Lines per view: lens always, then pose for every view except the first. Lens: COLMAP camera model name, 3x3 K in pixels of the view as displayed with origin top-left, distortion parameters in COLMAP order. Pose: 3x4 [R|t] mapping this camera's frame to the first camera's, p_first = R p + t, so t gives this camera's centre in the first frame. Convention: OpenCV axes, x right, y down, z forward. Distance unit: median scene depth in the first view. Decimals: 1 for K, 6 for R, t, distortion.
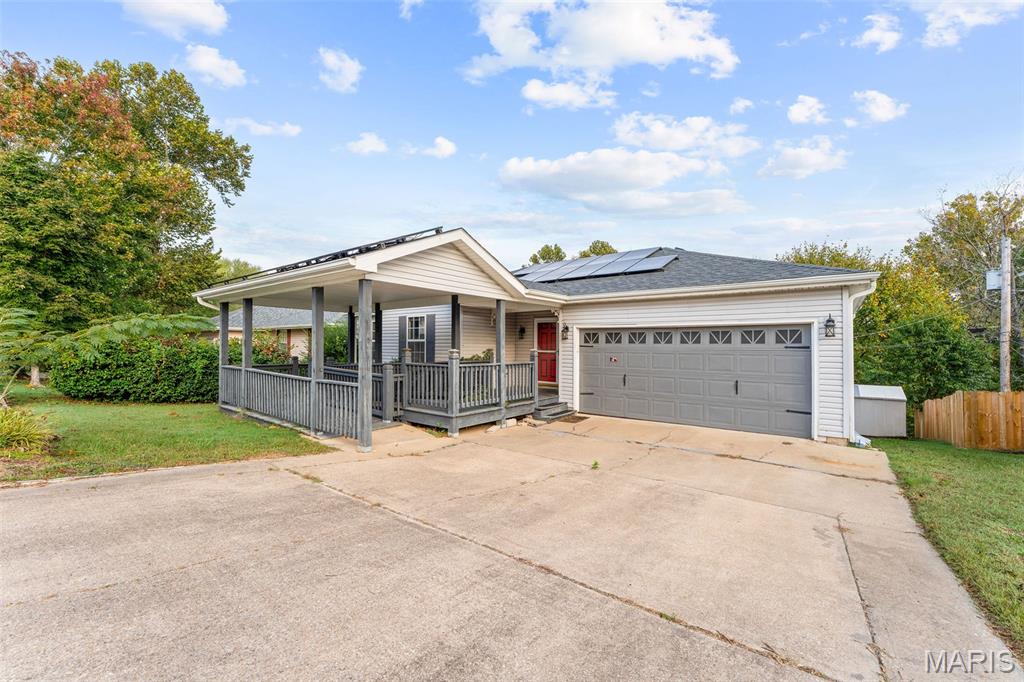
lens RADIAL K [[408.0, 0, 509.3], [0, 408.0, 340.6], [0, 0, 1]] dist [-0.000560, -0.000016]
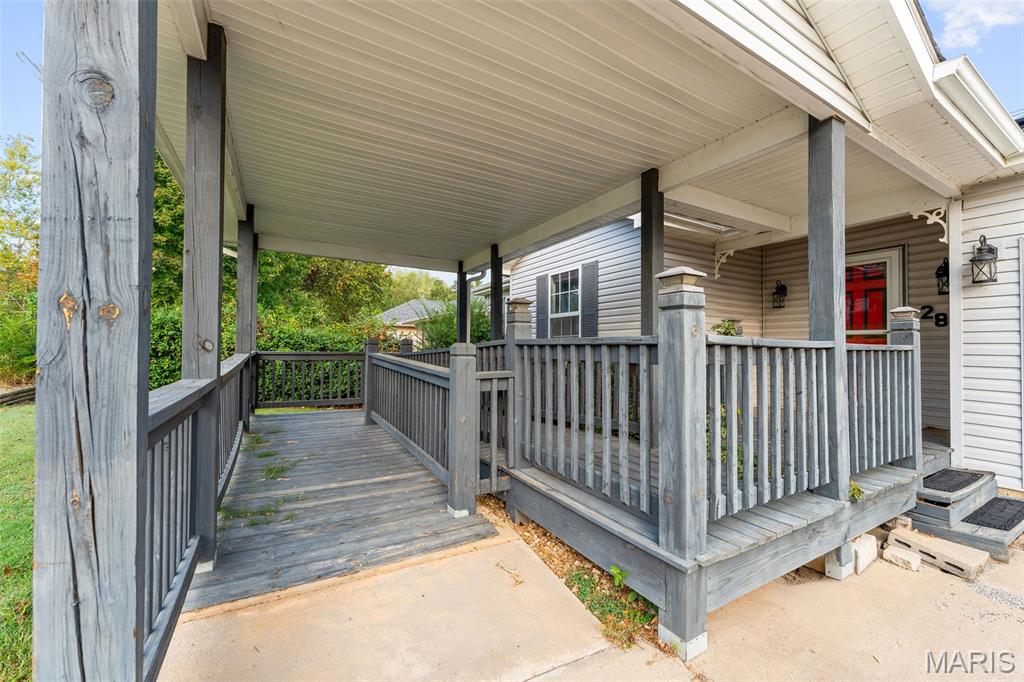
lens RADIAL K [[408.0, 0, 521.5], [0, 408.0, 338.1], [0, 0, 1]] dist [-0.000560, -0.000016]
pose [[0.935619, -0.001516, -0.353009, -0.109684], [-0.004055, 0.999879, -0.015043, 0.051158], [0.352989, 0.015506, 0.935499, 0.585588]]
